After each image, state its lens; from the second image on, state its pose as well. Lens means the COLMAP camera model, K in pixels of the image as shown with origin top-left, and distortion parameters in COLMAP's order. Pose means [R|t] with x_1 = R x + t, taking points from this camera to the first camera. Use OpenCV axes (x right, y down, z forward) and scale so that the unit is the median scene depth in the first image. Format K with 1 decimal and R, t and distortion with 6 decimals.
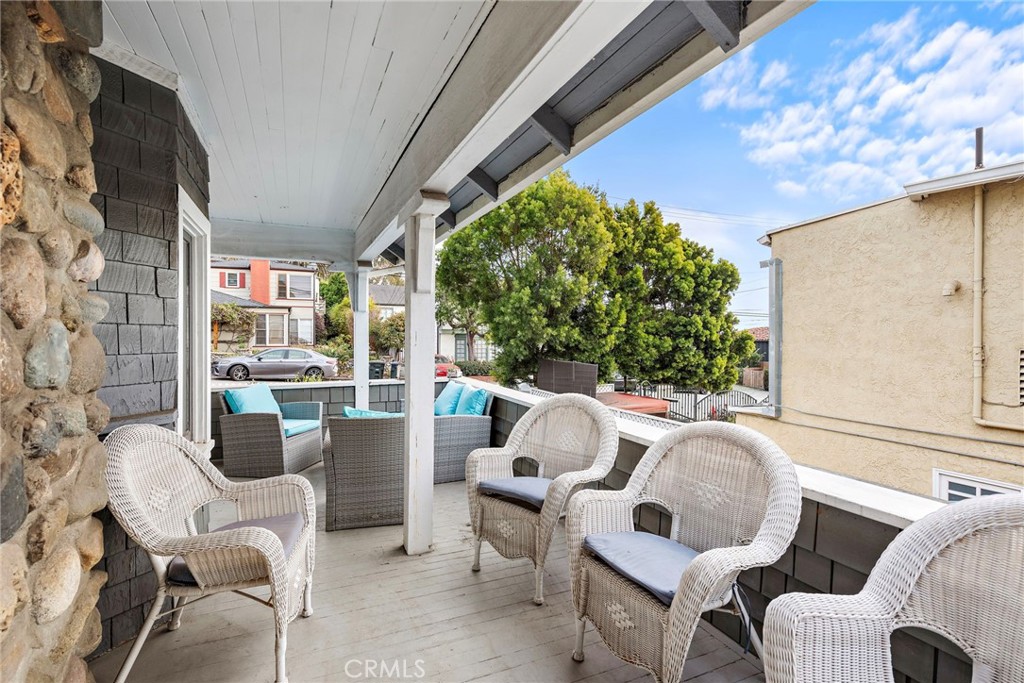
lens RADIAL K [[477.6, 0, 512.0], [0, 477.6, 341.5], [0, 0, 1]] dist [0.000415, 0.000012]
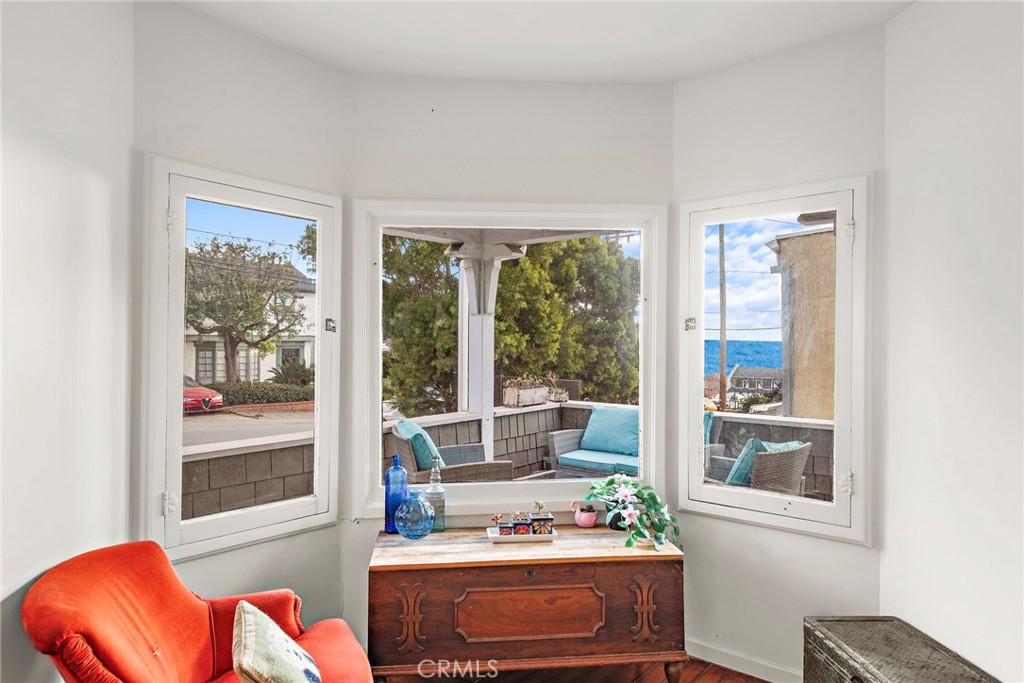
lens RADIAL K [[636.4, 0, 512.0], [0, 636.4, 341.5], [0, 0, 1]] dist [-0.000430, -0.000574]
pose [[0.893394, -0.001062, 0.449273, -0.312313], [0.007526, 0.999892, -0.012602, -0.003522], [-0.449211, 0.014640, 0.893306, 0.056161]]
